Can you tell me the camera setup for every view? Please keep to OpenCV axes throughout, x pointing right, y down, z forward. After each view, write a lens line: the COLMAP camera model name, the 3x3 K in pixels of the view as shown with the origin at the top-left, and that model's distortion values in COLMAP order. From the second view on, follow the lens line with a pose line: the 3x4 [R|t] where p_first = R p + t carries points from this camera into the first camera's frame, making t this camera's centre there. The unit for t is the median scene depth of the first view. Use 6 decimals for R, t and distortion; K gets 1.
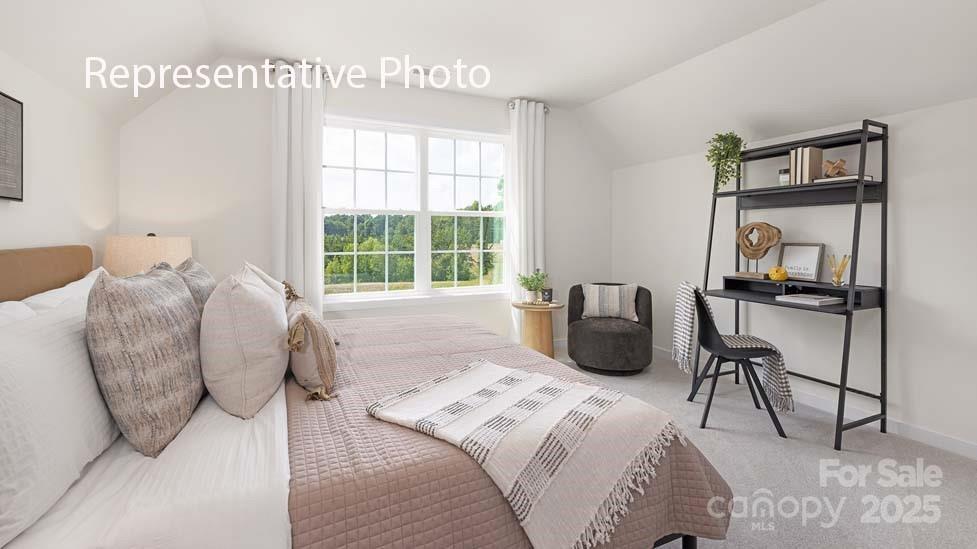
lens RADIAL K [[411.0, 0, 487.4], [0, 411.0, 233.0], [0, 0, 1]] dist [-0.000178, -0.000002]
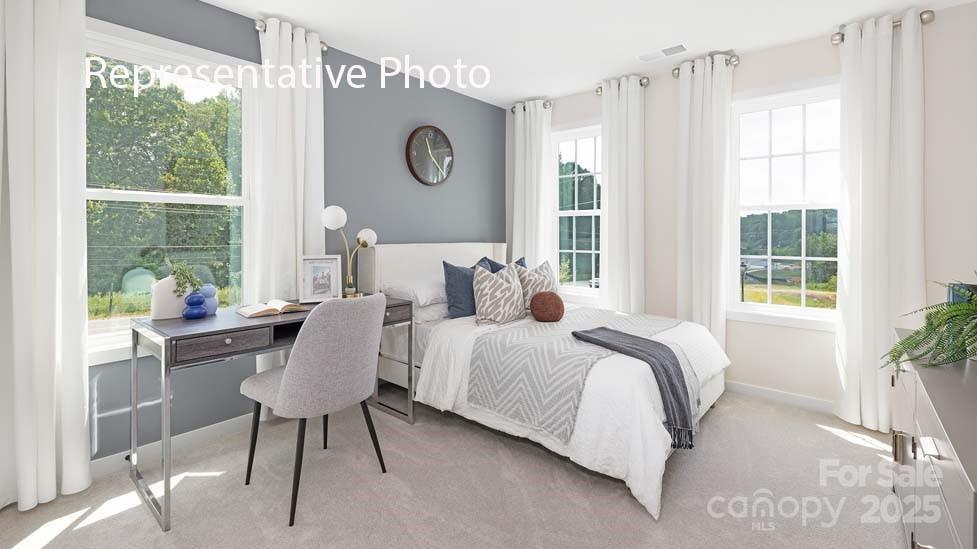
lens RADIAL K [[430.3, 0, 488.0], [0, 430.3, 236.0], [0, 0, 1]] dist [0.000341, 0.000035]
pose [[0.426610, 0.005254, -0.904421, 0.239328], [-0.000400, 0.999984, 0.005620, 0.000895], [0.904436, -0.002035, 0.426605, 0.107085]]
